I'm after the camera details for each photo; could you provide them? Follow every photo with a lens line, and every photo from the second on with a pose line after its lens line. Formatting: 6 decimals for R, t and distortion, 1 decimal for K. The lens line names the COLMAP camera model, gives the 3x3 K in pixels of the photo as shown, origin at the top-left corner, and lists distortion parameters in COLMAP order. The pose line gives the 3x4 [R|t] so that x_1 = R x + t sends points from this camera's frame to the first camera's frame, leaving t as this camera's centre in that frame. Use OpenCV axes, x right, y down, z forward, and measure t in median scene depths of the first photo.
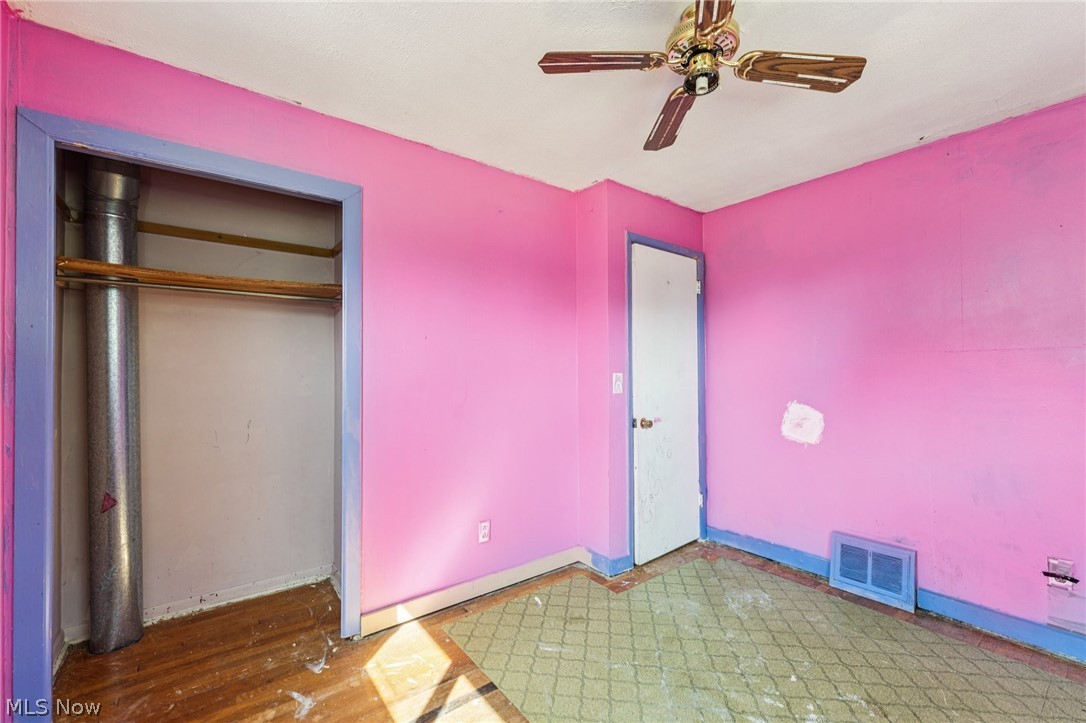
lens RADIAL K [[450.0, 0, 542.6], [0, 450.0, 359.2], [0, 0, 1]] dist [0.000065, -0.000157]
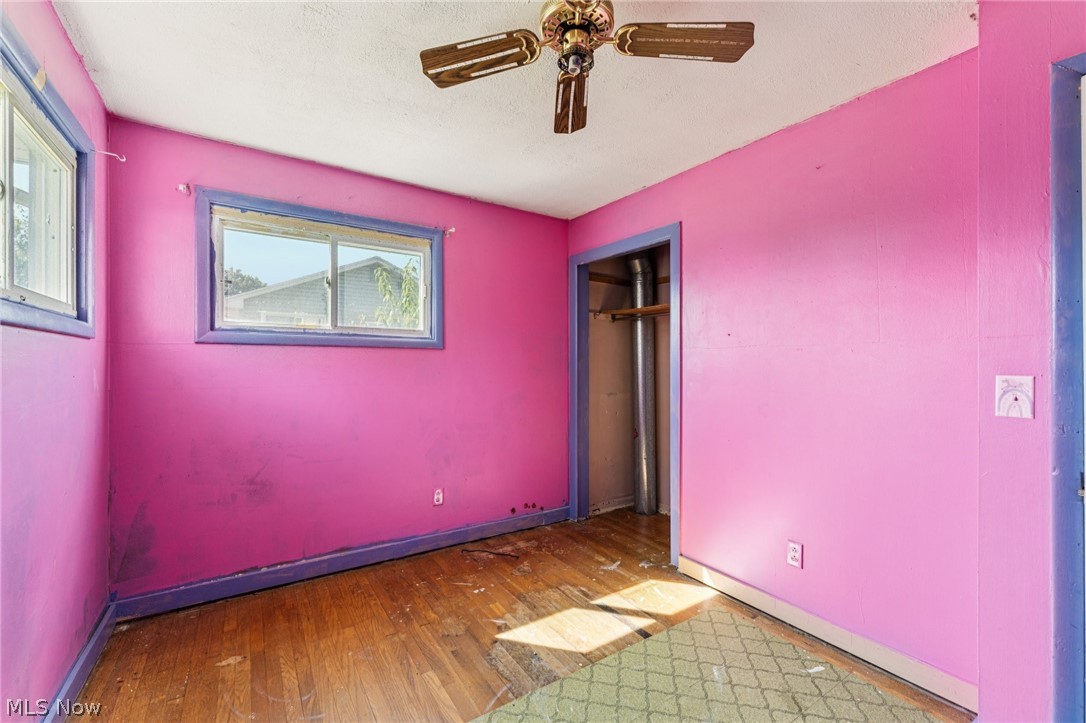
lens RADIAL K [[460.6, 0, 543.0], [0, 460.6, 361.5], [0, 0, 1]] dist [0.000559, -0.000003]
pose [[-0.068554, -0.002061, -0.997645, 0.975070], [0.014071, 0.999896, -0.003032, 0.013619], [0.997548, -0.014246, -0.068517, 0.730197]]
